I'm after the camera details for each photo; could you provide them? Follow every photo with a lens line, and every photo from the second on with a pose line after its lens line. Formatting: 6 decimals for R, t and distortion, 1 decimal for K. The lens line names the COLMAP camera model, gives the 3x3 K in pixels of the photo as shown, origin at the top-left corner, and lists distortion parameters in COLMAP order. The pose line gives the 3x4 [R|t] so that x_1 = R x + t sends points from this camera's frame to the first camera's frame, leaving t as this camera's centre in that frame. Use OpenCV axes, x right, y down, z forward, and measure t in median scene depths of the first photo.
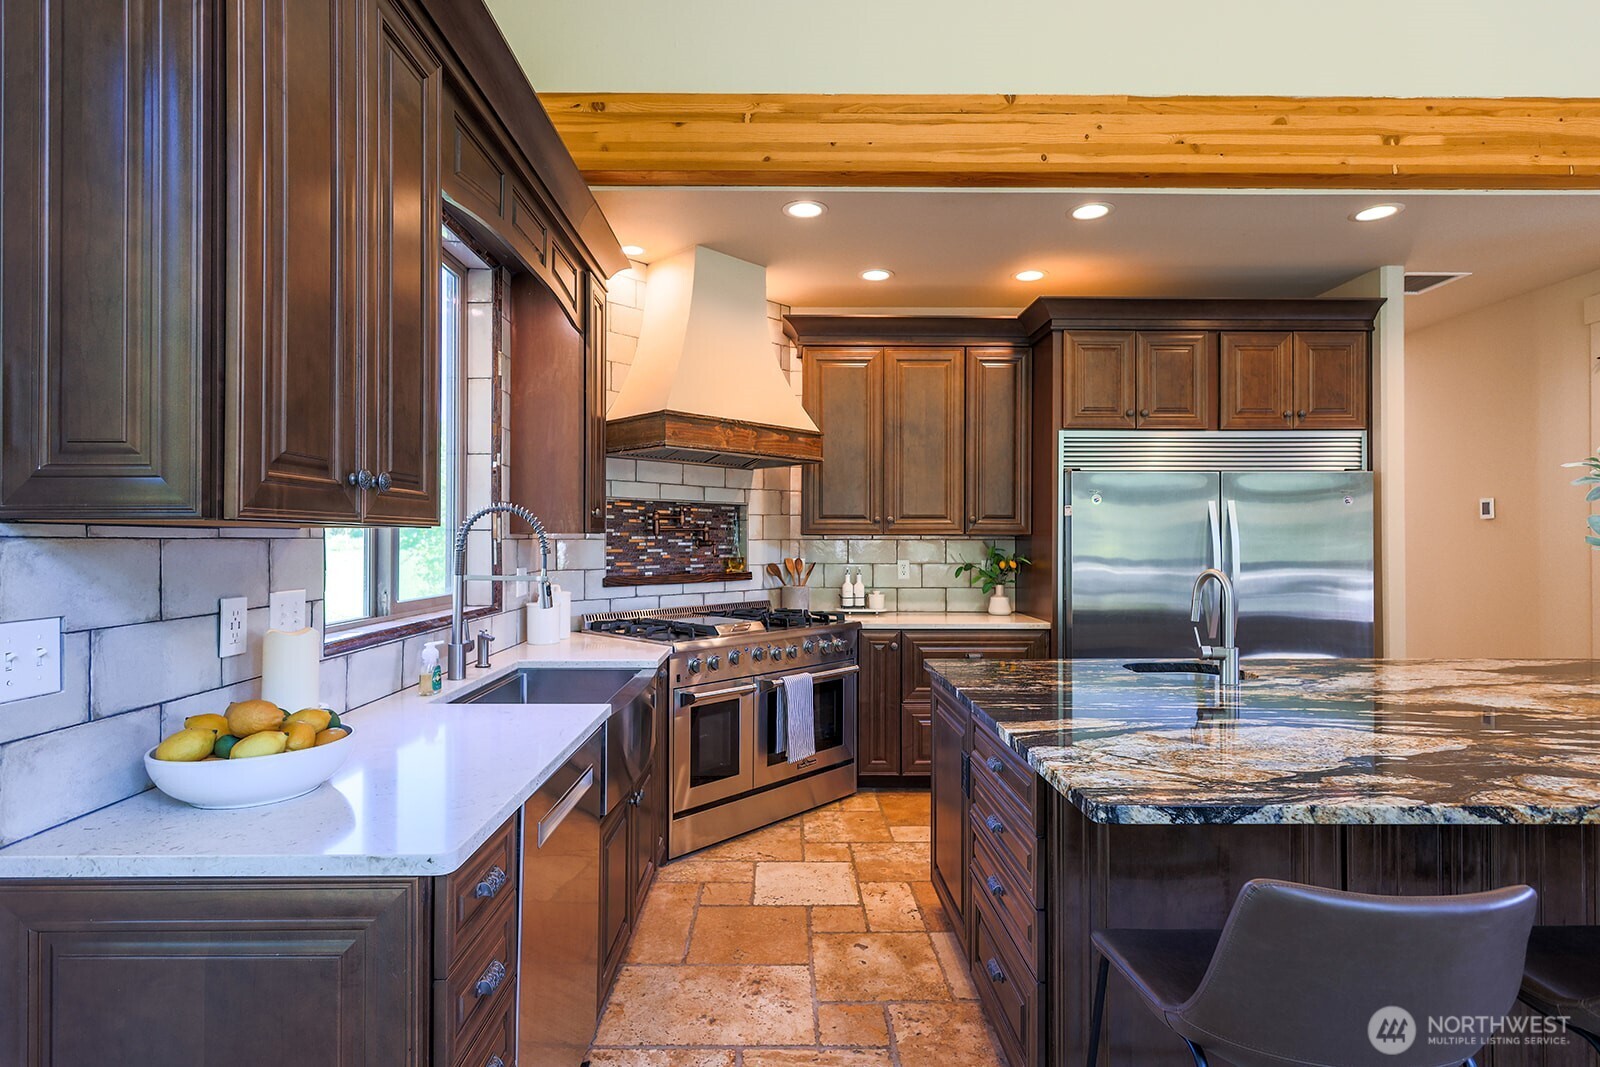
lens RADIAL K [[641.4, 0, 800.0], [0, 641.4, 533.5], [0, 0, 1]] dist [0.000980, 0.000060]
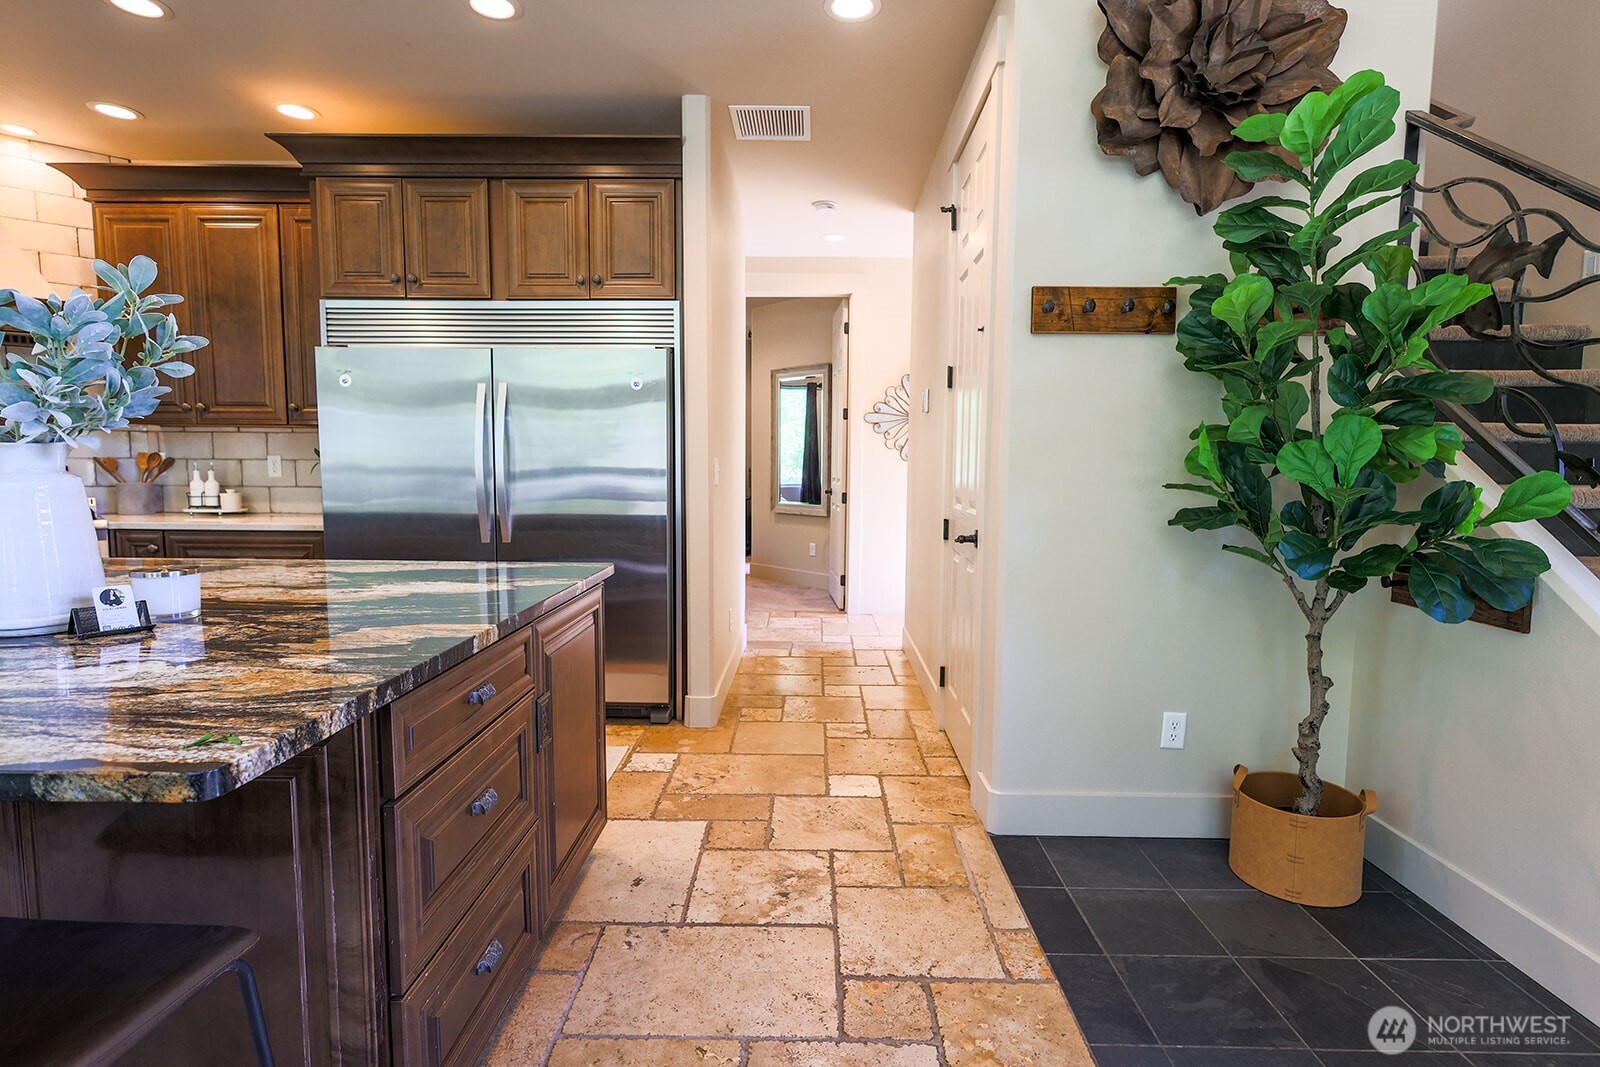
lens RADIAL K [[723.6, 0, 800.0], [0, 723.6, 533.5], [0, 0, 1]] dist [0.000029, -0.000136]
pose [[0.998808, 0.011333, -0.047478, 1.000611], [-0.004872, 0.990963, 0.134047, 0.012033], [0.048568, -0.133656, 0.989837, 0.032898]]
